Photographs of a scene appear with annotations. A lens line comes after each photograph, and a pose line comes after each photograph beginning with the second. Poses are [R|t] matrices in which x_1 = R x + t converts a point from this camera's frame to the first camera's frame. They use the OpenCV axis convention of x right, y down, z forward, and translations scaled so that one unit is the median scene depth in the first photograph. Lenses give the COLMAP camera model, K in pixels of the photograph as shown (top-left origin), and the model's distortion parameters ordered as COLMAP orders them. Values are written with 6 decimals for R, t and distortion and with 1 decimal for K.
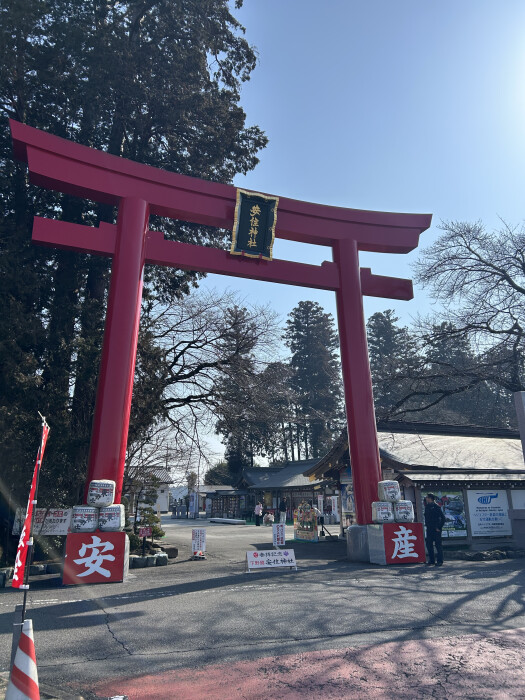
lens RADIAL K [[514.5, 0, 261.1], [0, 514.5, 350.2], [0, 0, 1]] dist [0.044306, -0.055478]
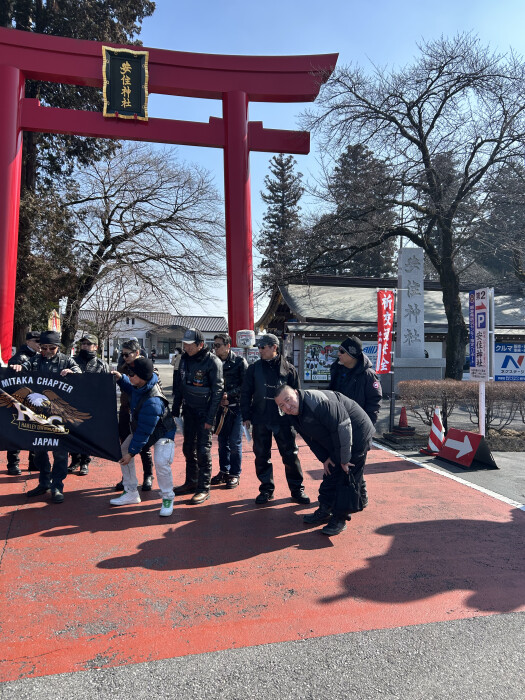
lens RADIAL K [[514.5, 0, 259.5], [0, 514.5, 350.6], [0, 0, 1]] dist [0.044306, -0.055478]
pose [[0.982061, 0.029027, -0.186314, 0.416447], [0.024355, 0.960277, 0.277983, -0.014006], [0.186982, -0.277534, 0.942344, -0.057419]]
